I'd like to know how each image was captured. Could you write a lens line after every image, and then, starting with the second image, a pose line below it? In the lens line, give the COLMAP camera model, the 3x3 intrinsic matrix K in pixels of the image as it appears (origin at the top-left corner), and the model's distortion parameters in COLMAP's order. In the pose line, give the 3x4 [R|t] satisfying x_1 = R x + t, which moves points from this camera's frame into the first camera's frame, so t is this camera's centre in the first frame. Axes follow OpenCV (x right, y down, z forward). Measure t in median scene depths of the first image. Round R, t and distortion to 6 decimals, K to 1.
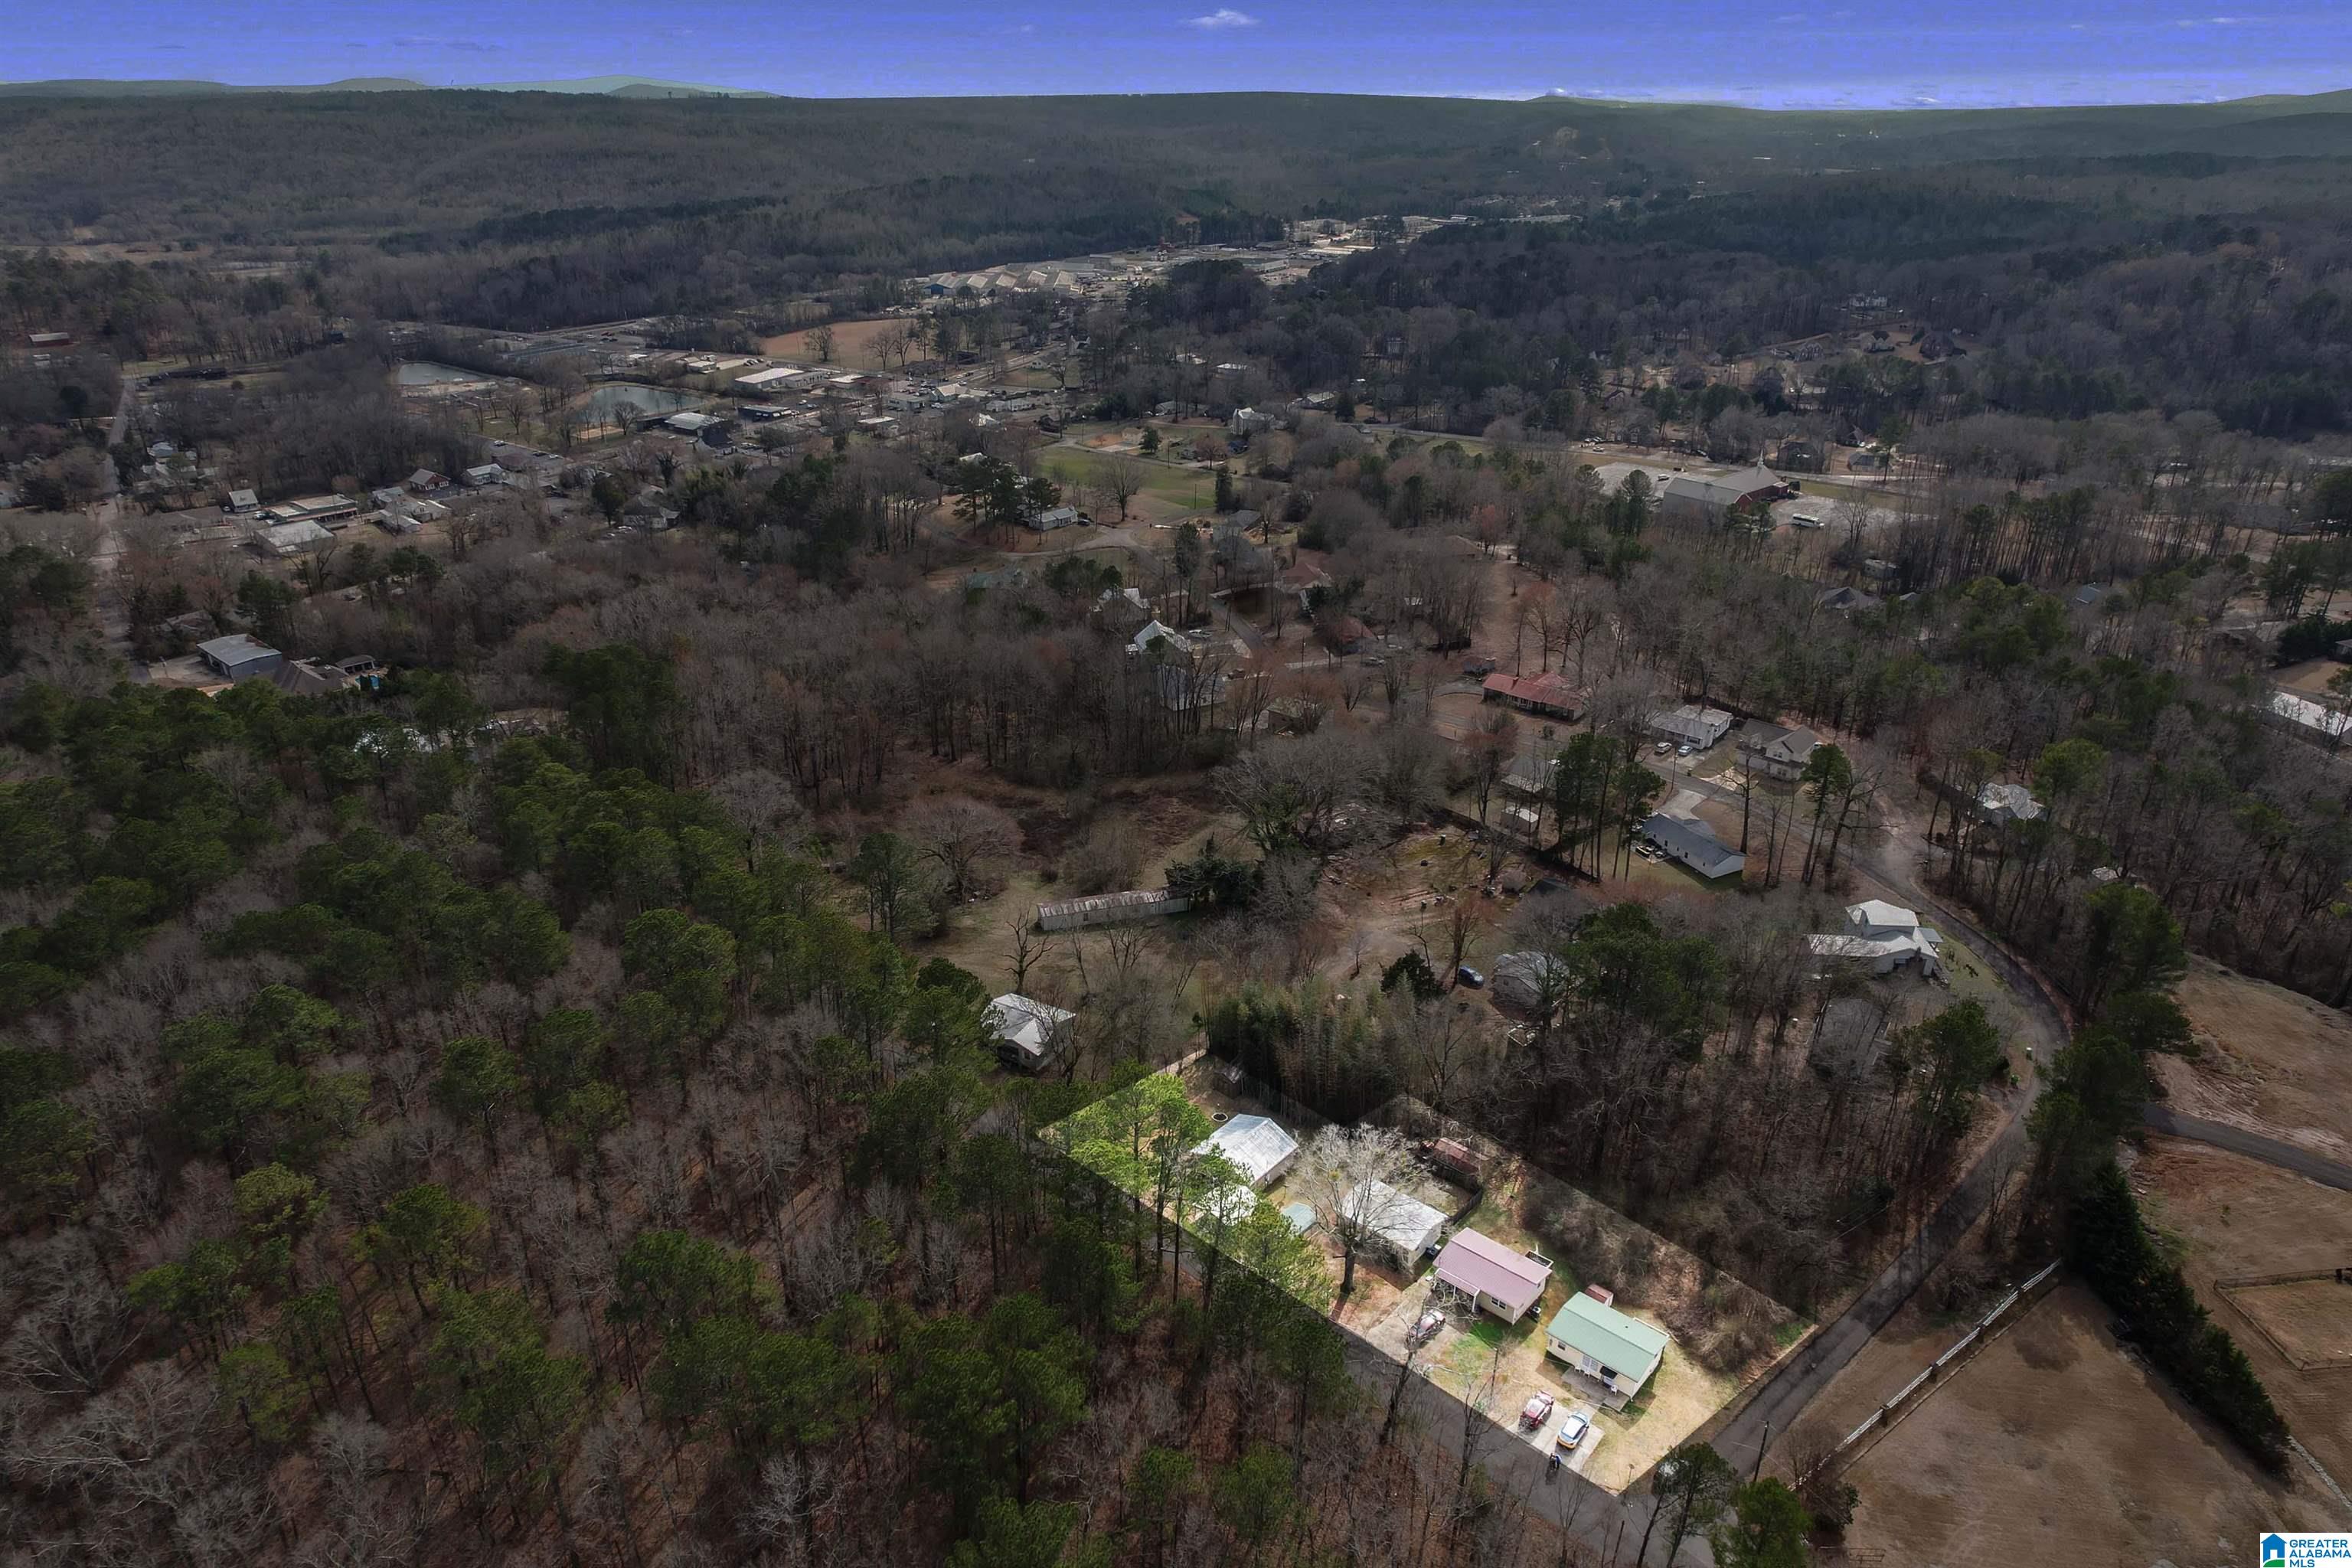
lens RADIAL K [[1499.4, 0, 1181.3], [0, 1499.4, 784.9], [0, 0, 1]] dist [-0.043231, 0.023014]
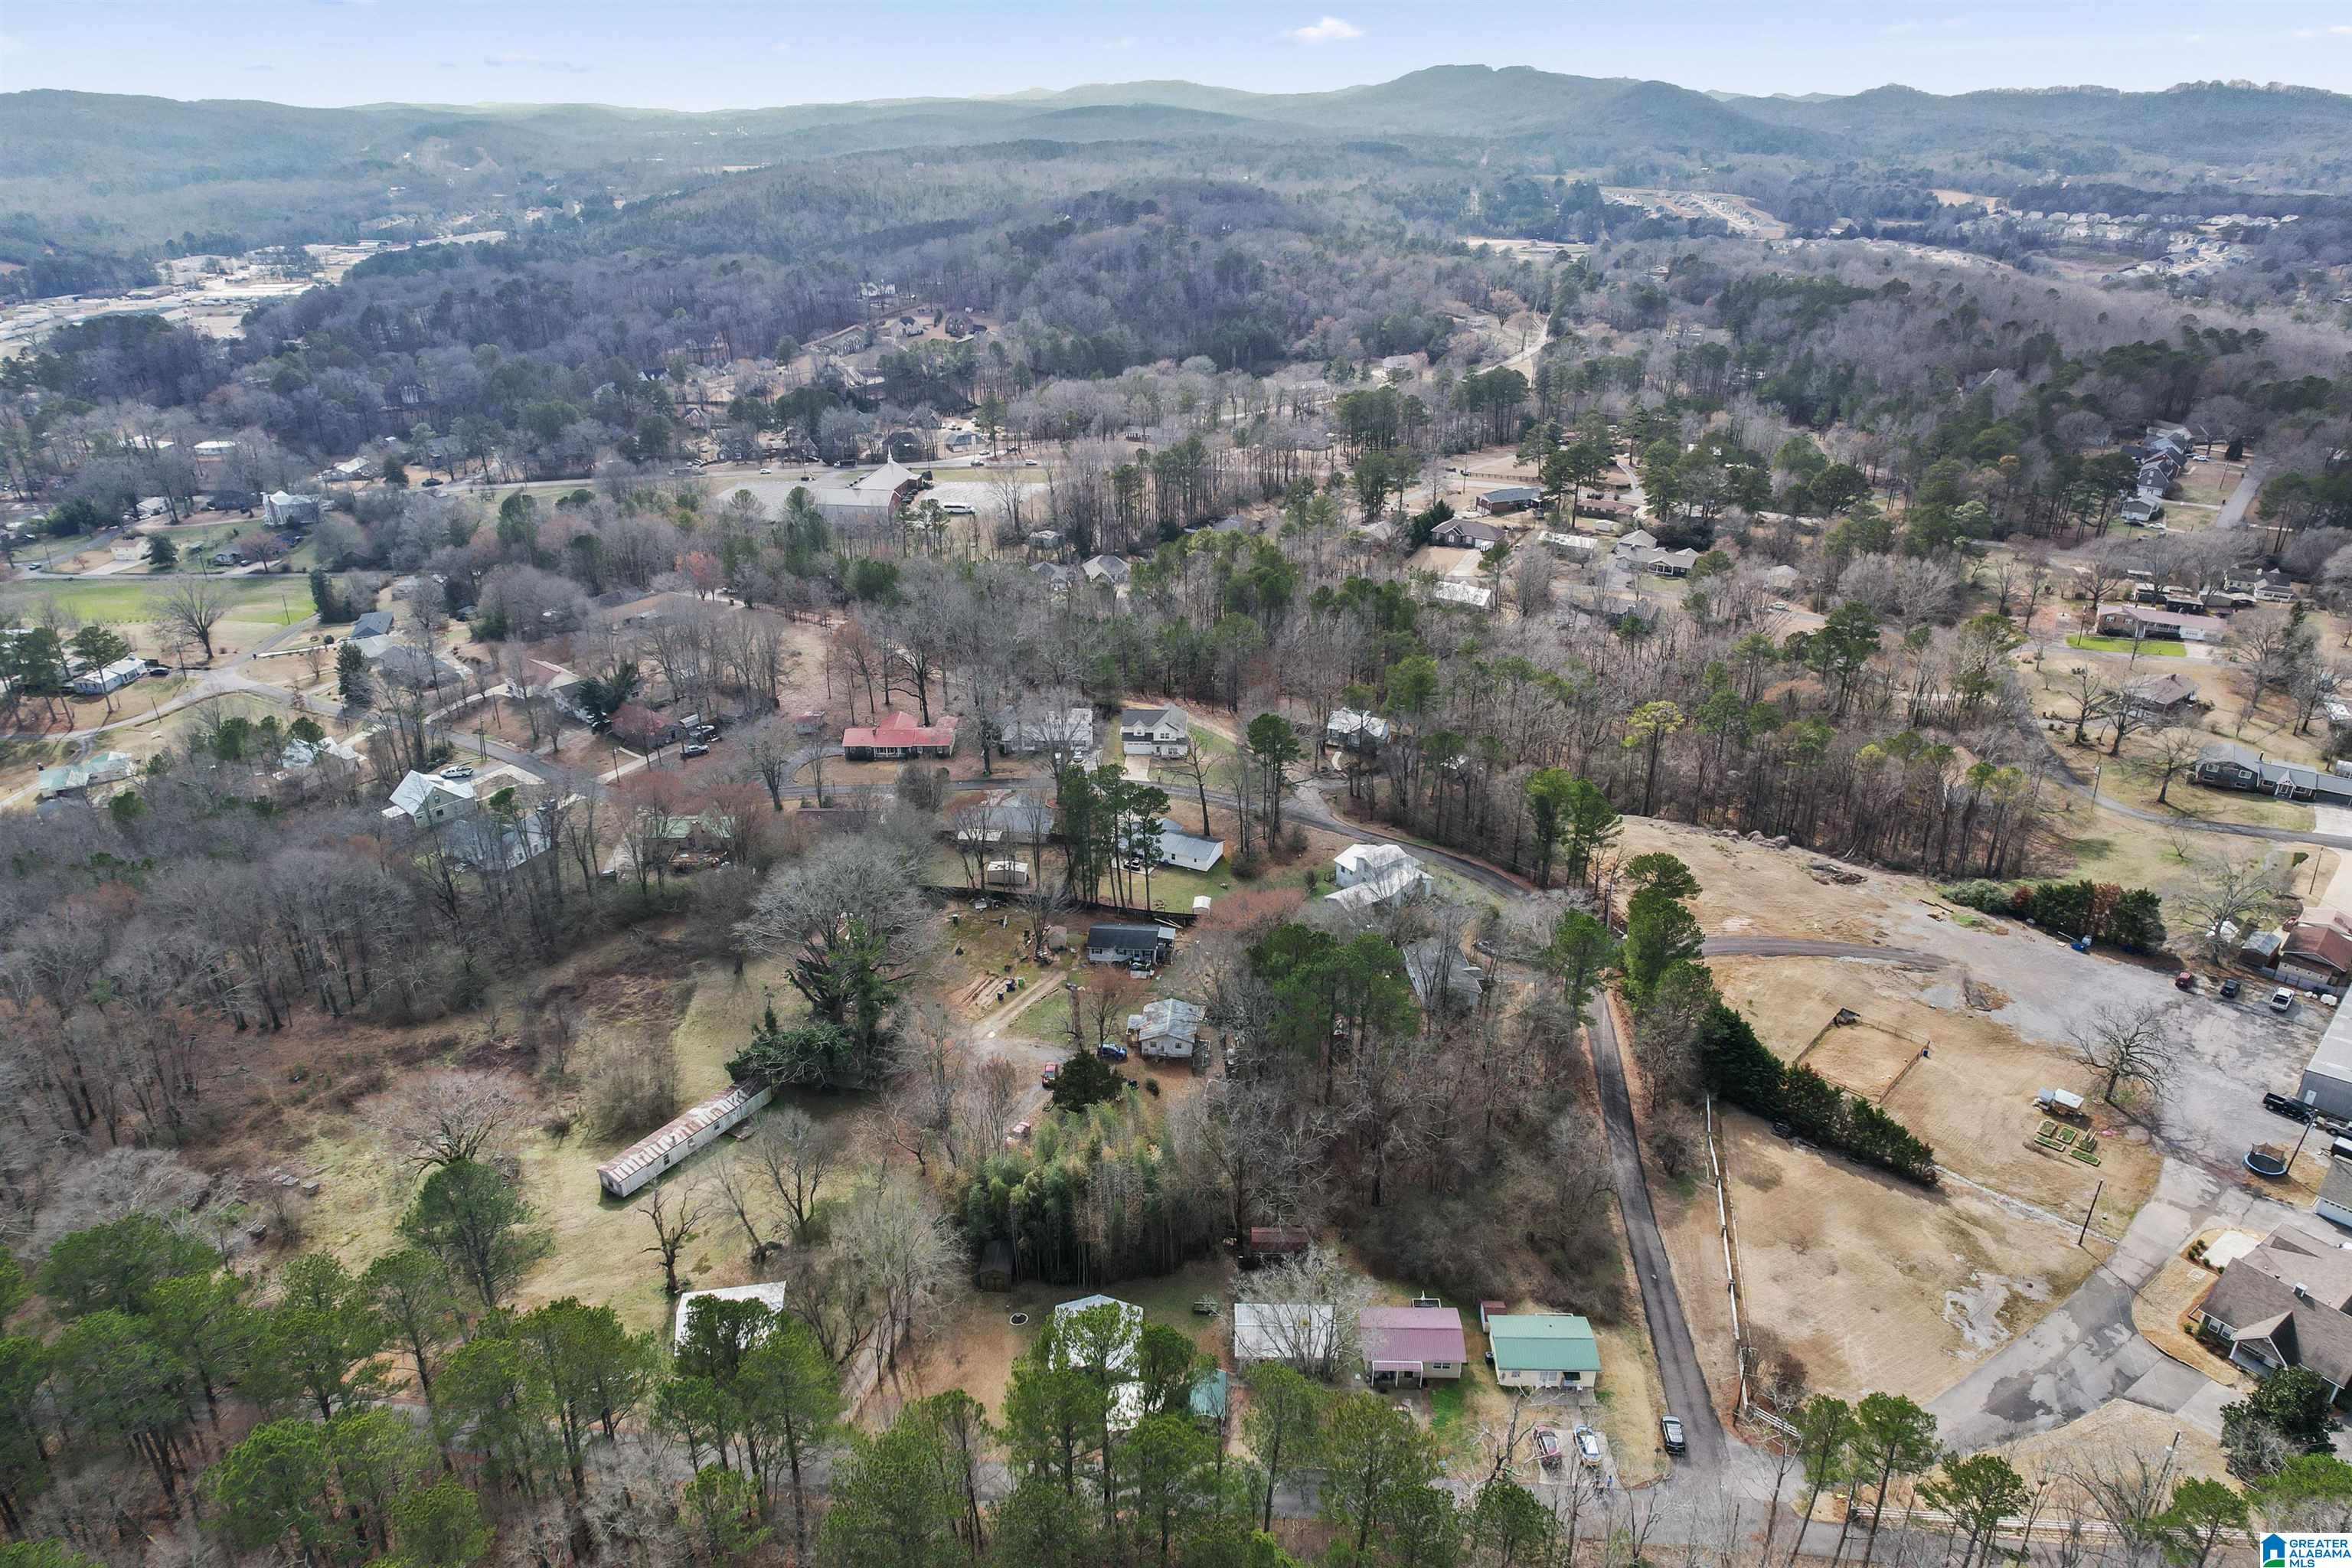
lens RADIAL K [[1499.4, 0, 1178.0], [0, 1499.4, 794.5], [0, 0, 1]] dist [-0.043231, 0.023014]
pose [[0.777507, -0.275786, 0.565178, -0.081927], [0.272769, 0.957665, 0.092061, -0.031921], [-0.566640, 0.082585, 0.819816, 0.062290]]
